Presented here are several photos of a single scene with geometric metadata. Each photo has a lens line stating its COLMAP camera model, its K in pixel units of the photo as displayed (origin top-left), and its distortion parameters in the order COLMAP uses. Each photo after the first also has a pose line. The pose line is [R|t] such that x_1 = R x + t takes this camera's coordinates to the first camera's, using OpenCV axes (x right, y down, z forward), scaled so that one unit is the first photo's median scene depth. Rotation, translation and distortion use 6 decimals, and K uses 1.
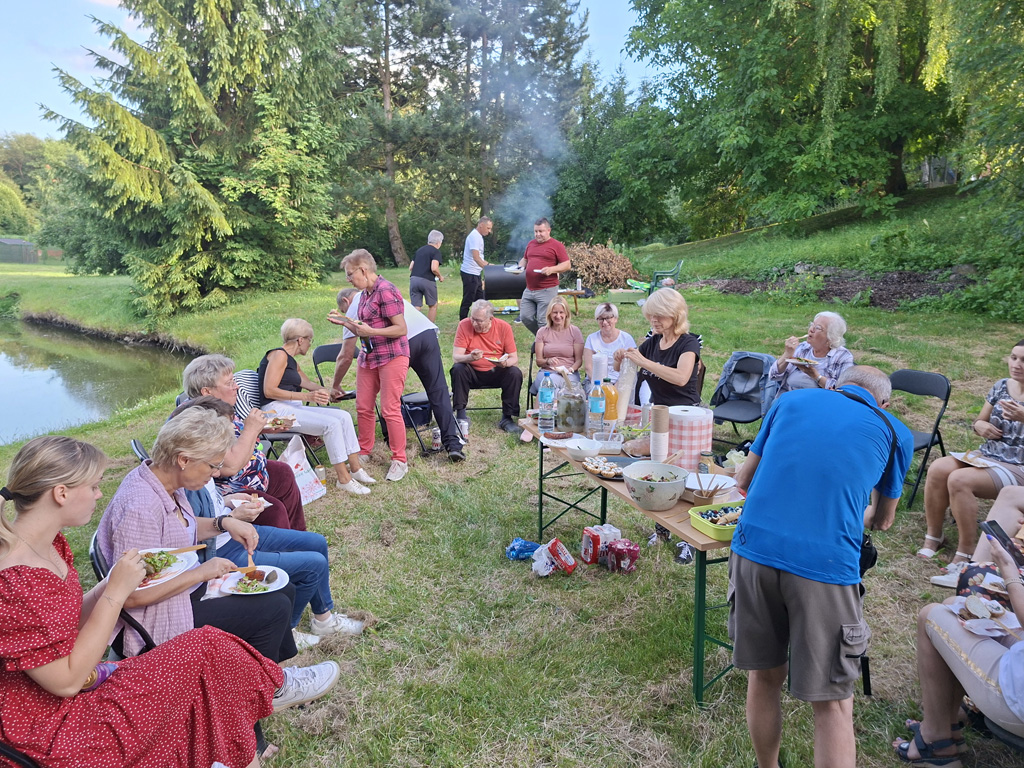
lens RADIAL K [[707.5, 0, 515.7], [0, 707.5, 389.9], [0, 0, 1]] dist [0.045472, -0.047963]
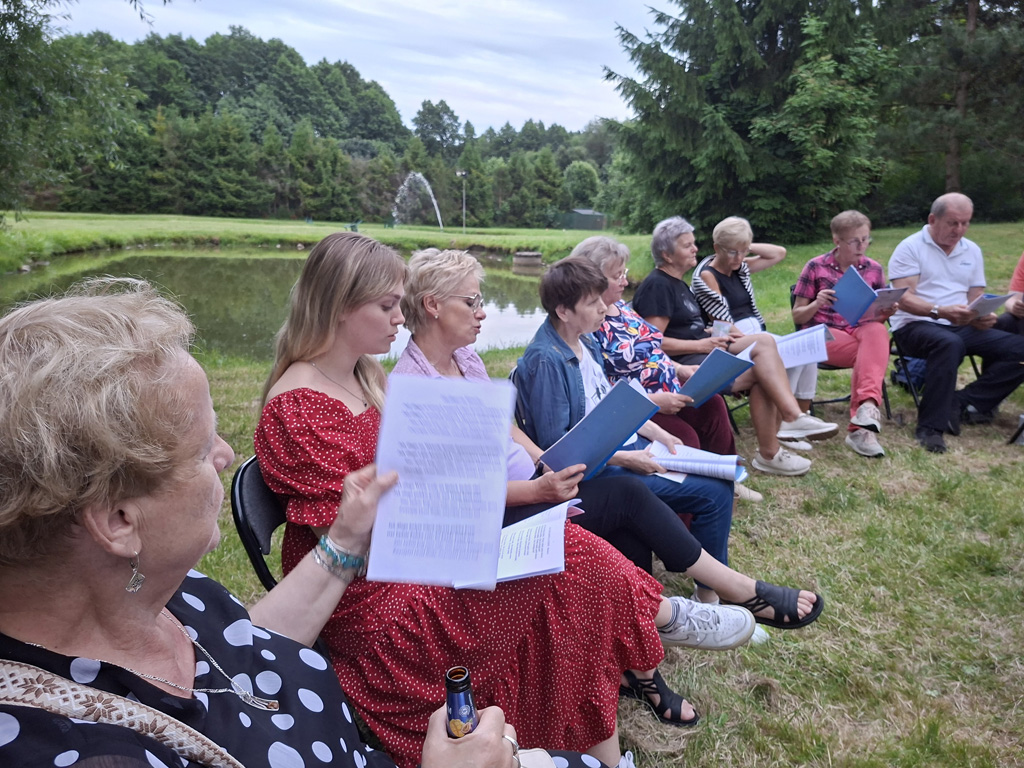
lens RADIAL K [[724.2, 0, 527.6], [0, 724.2, 387.0], [0, 0, 1]] dist [0.056170, -0.075758]
pose [[0.774475, 0.144463, -0.615888, 0.002645], [-0.126491, 0.989279, 0.072984, 0.018889], [0.619829, 0.021380, 0.784446, 0.063473]]
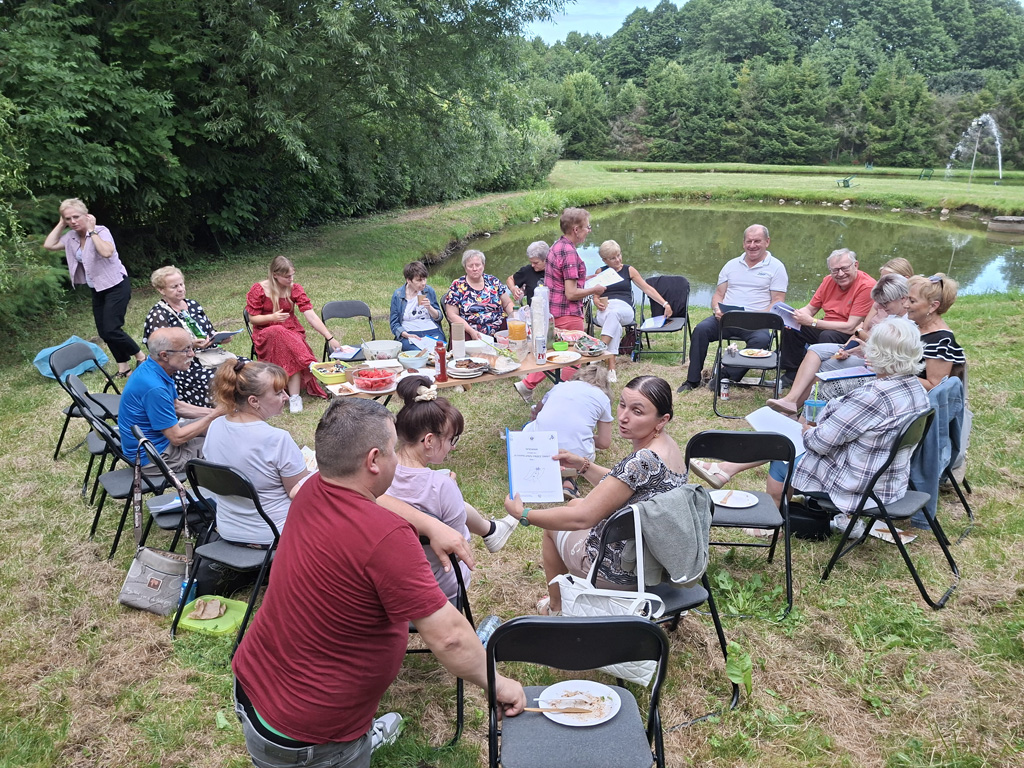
lens RADIAL K [[739.0, 0, 524.4], [0, 739.0, 380.7], [0, 0, 1]] dist [0.048409, -0.054446]
pose [[0.115574, 0.284811, -0.951591, 0.369148], [-0.188066, 0.946957, 0.260582, -0.067247], [0.975333, 0.148845, 0.163007, 0.221927]]
